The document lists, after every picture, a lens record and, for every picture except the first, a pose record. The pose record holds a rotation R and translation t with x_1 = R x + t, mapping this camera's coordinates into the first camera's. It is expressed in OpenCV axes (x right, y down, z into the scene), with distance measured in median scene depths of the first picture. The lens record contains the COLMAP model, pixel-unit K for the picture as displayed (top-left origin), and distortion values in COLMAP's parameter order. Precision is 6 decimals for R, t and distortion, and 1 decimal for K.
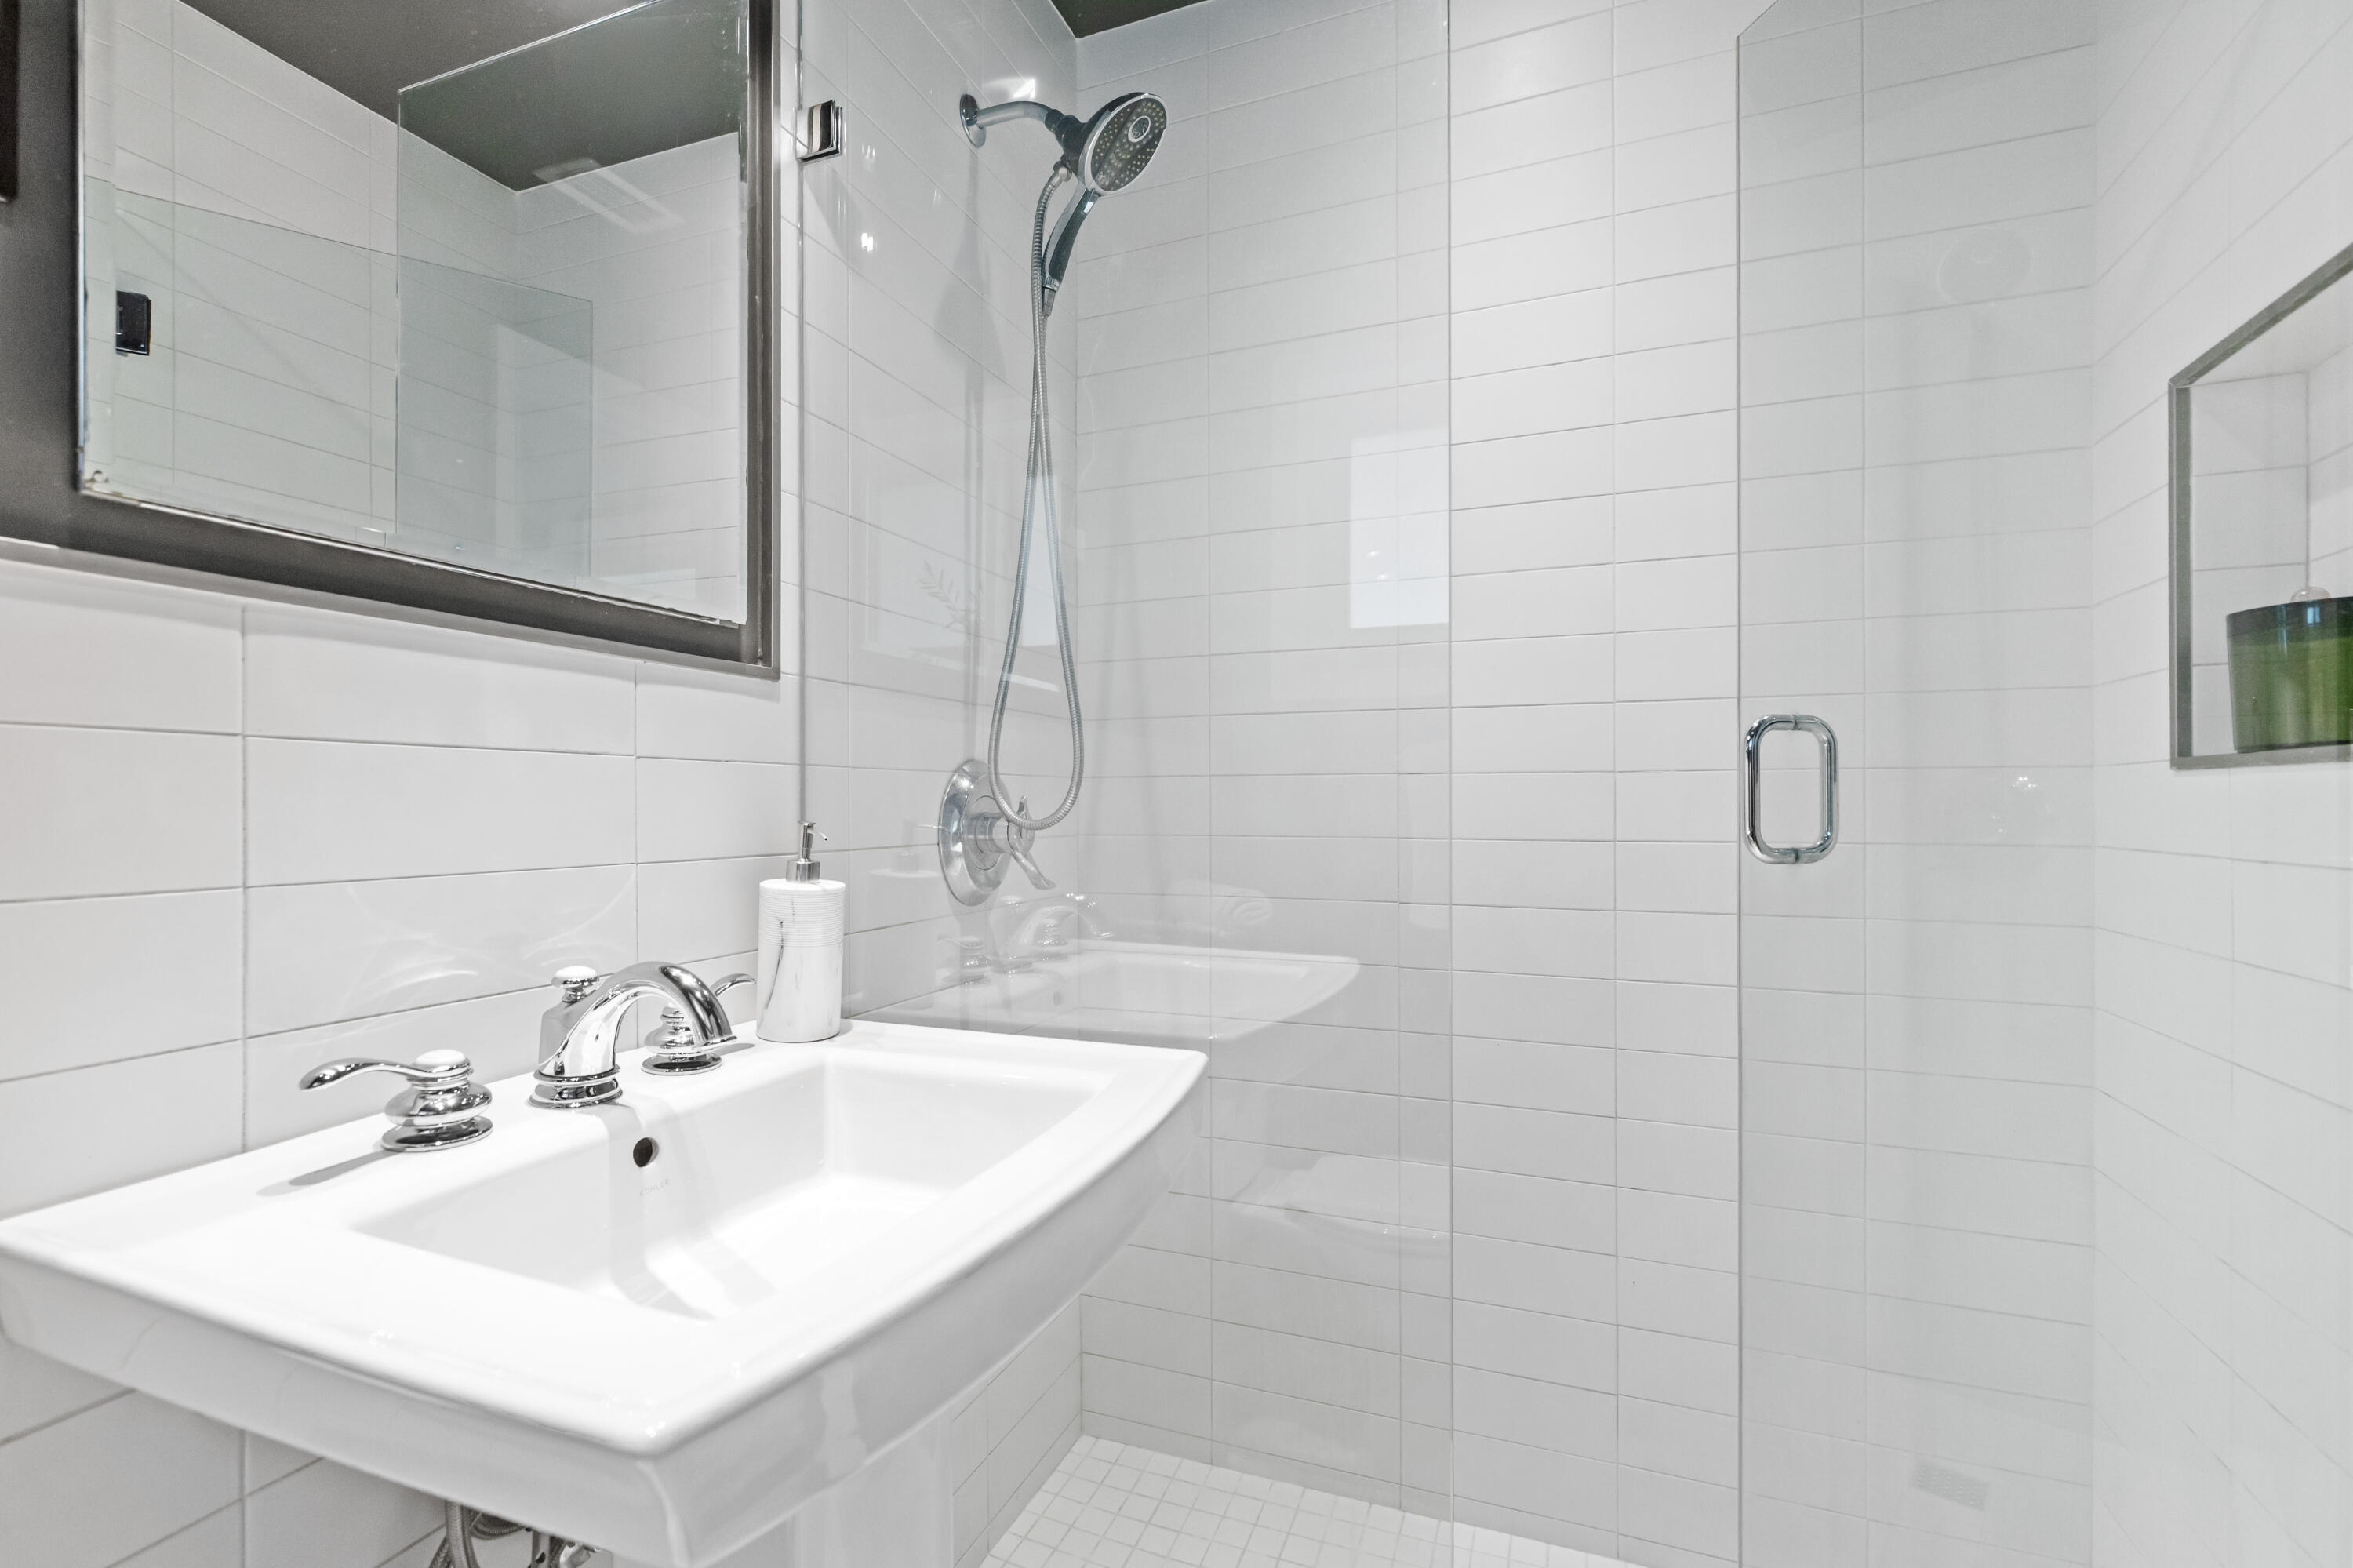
lens RADIAL K [[1066.4, 0, 1178.6], [0, 1066.4, 797.4], [0, 0, 1]] dist [0.008123, -0.000211]
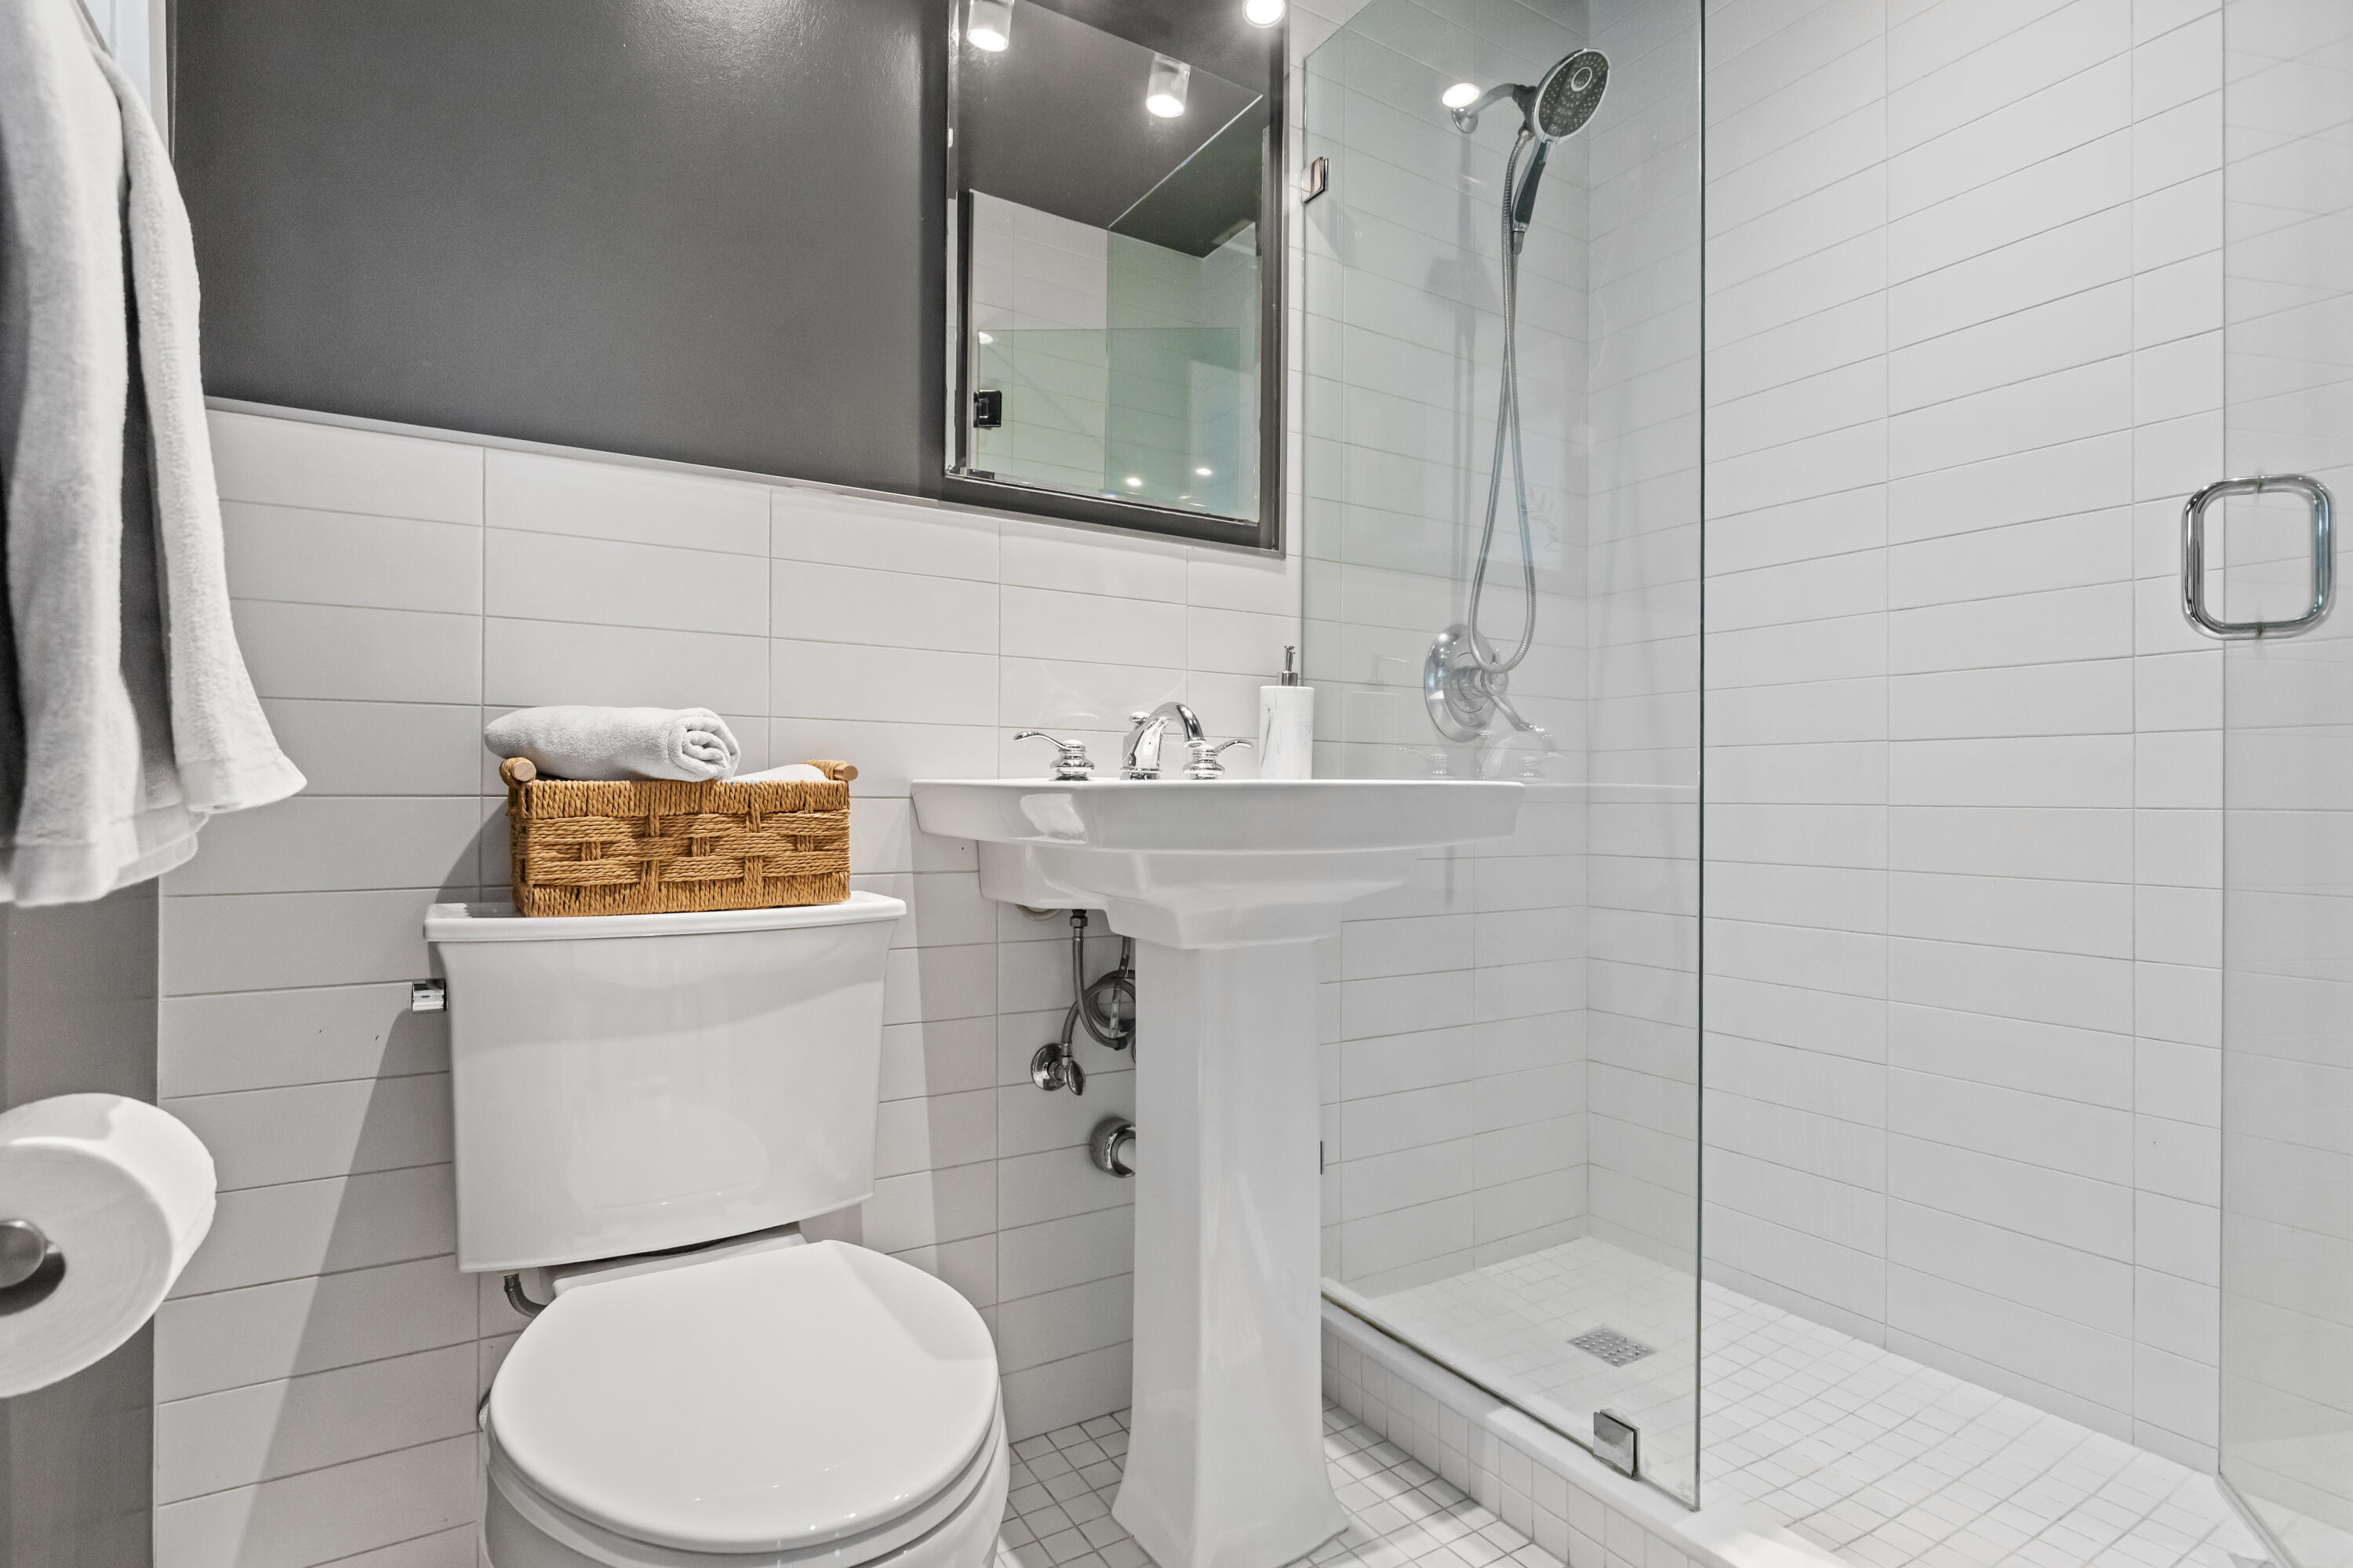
lens RADIAL K [[1183.3, 0, 1172.4], [0, 1183.3, 791.3], [0, 0, 1]] dist [-0.007269, -0.001551]
pose [[0.798134, -0.001988, -0.602476, 0.432746], [-0.002499, 0.999975, -0.006610, 0.197463], [0.602474, 0.006781, 0.798109, -0.351440]]
